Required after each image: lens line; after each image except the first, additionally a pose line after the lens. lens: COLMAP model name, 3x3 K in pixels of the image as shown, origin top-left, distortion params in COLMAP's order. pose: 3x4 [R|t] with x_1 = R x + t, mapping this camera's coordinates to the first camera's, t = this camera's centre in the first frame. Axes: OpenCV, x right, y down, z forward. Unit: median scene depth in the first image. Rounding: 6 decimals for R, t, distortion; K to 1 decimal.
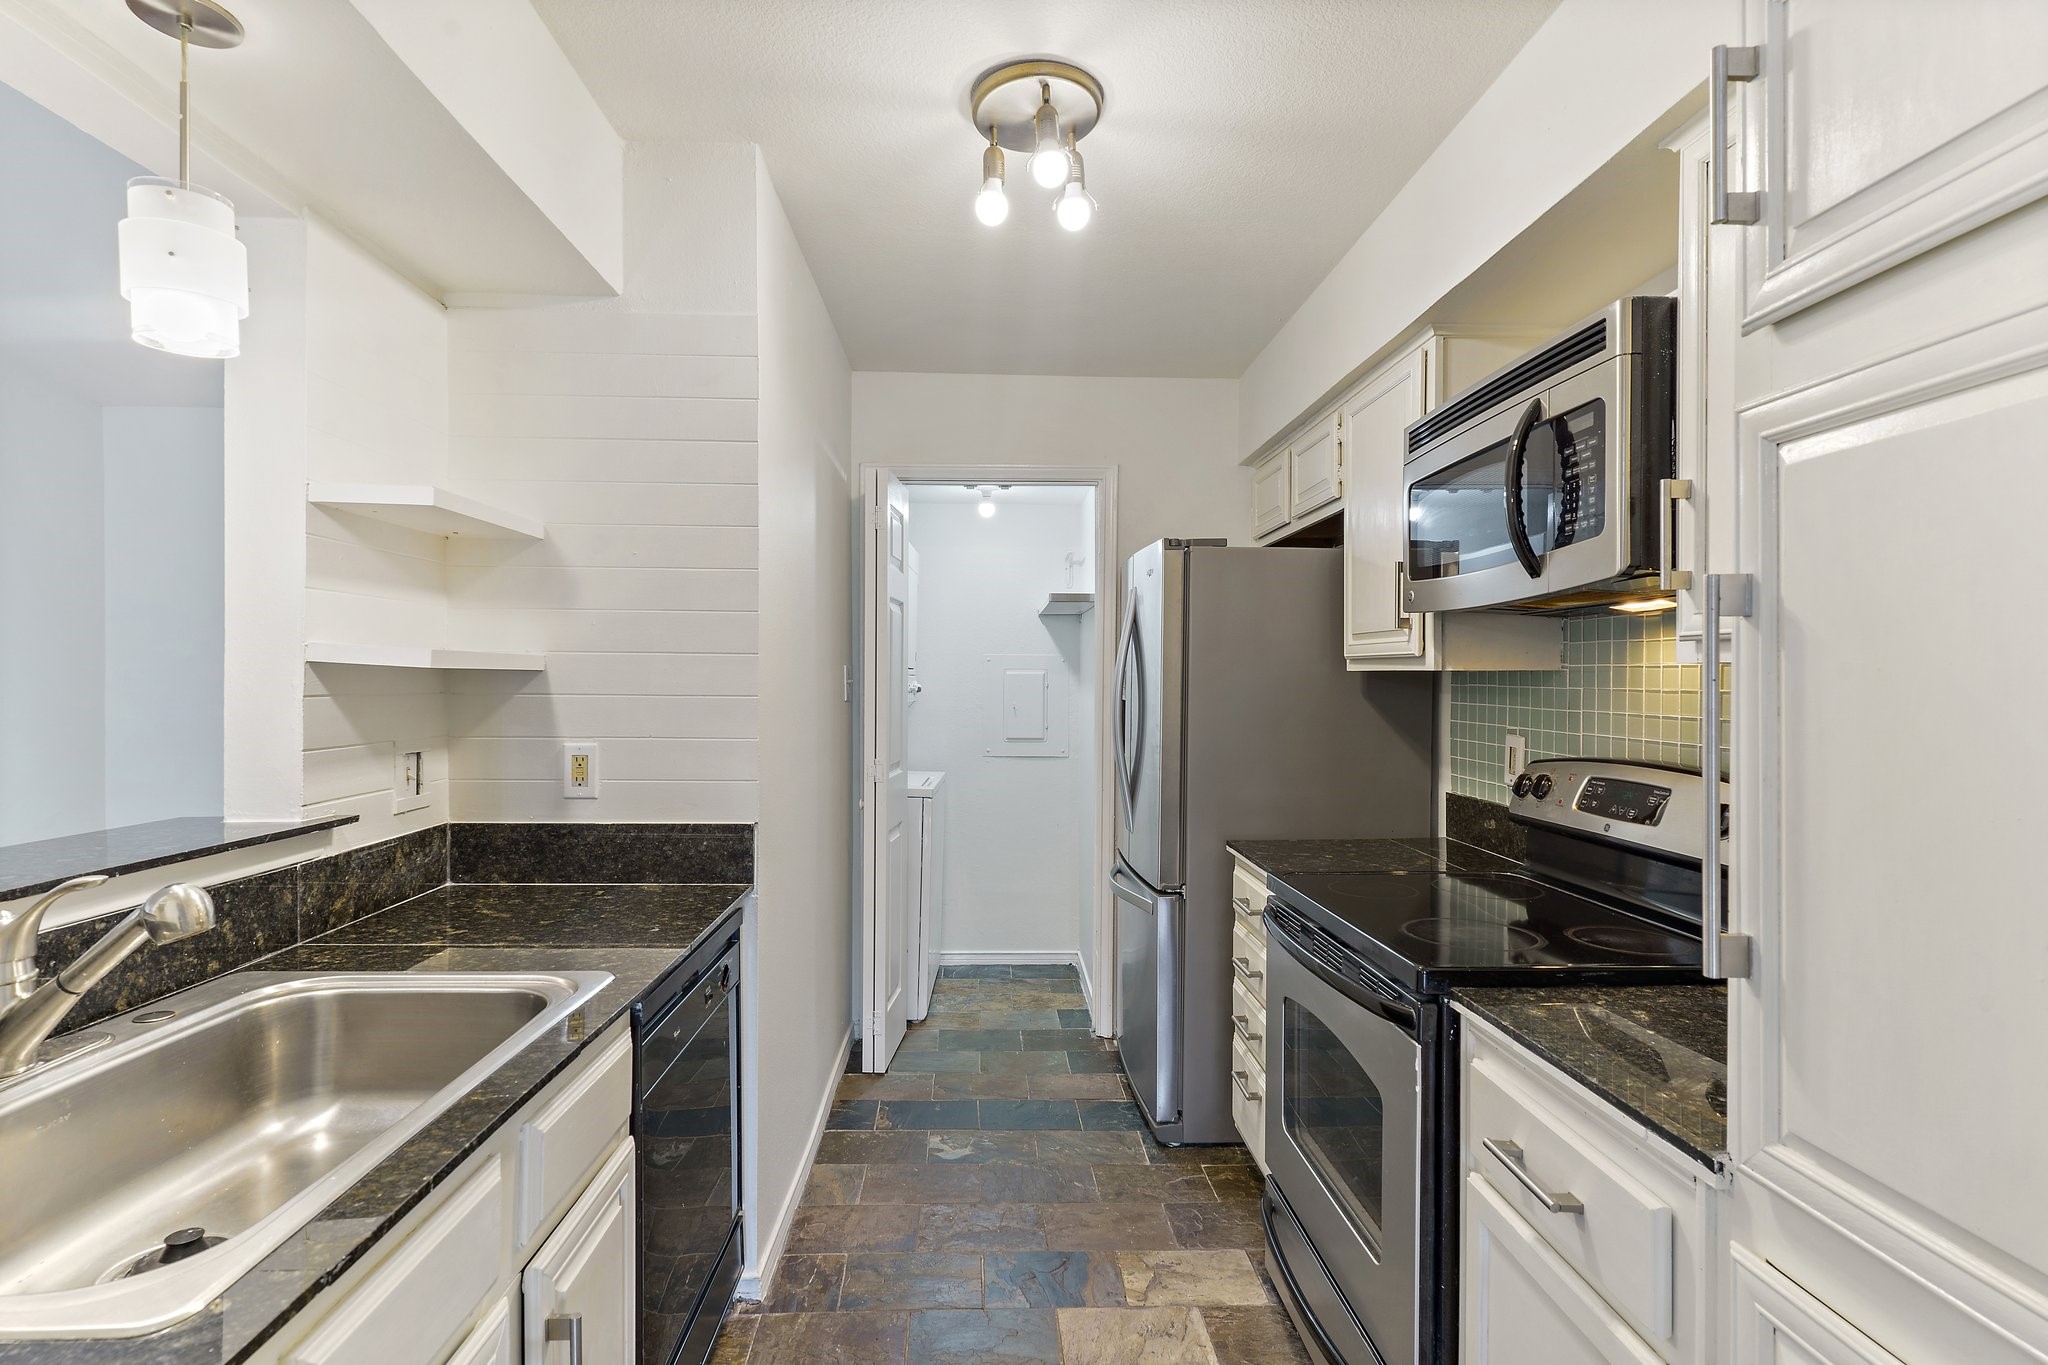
lens RADIAL K [[989.9, 0, 1024.0], [0, 989.9, 682.5], [0, 0, 1]] dist [0.000222, -0.000714]
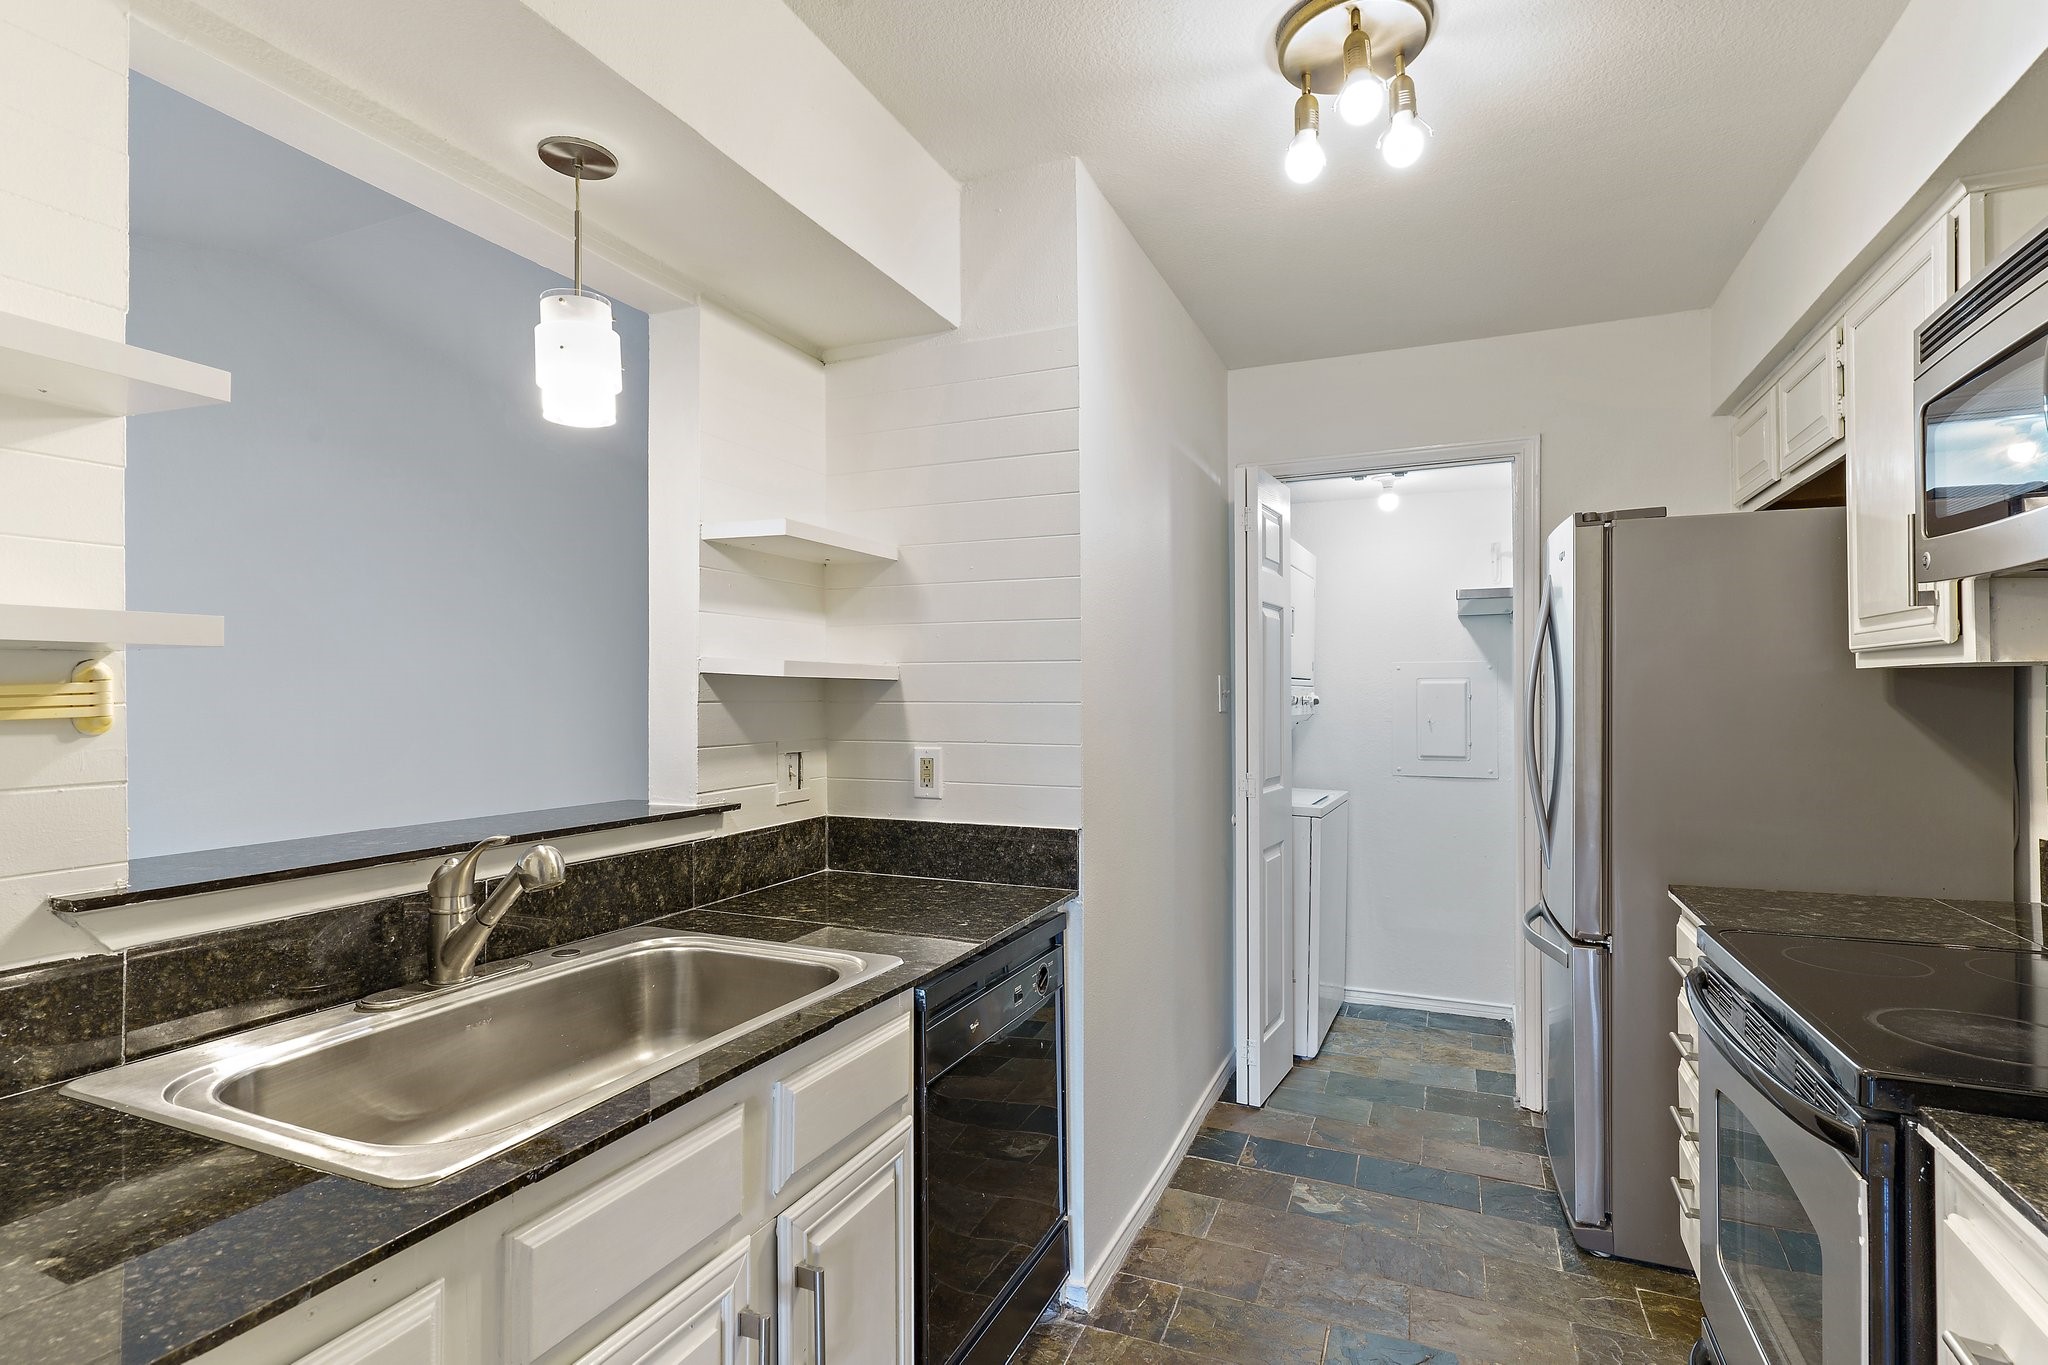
lens RADIAL K [[1007.4, 0, 1019.4], [0, 1007.4, 688.4], [0, 0, 1]] dist [0.003496, -0.000672]
pose [[0.900360, -0.011664, -0.434990, 0.120695], [0.006285, 0.999885, -0.013802, 0.013071], [0.435101, 0.009693, 0.900329, 0.054134]]
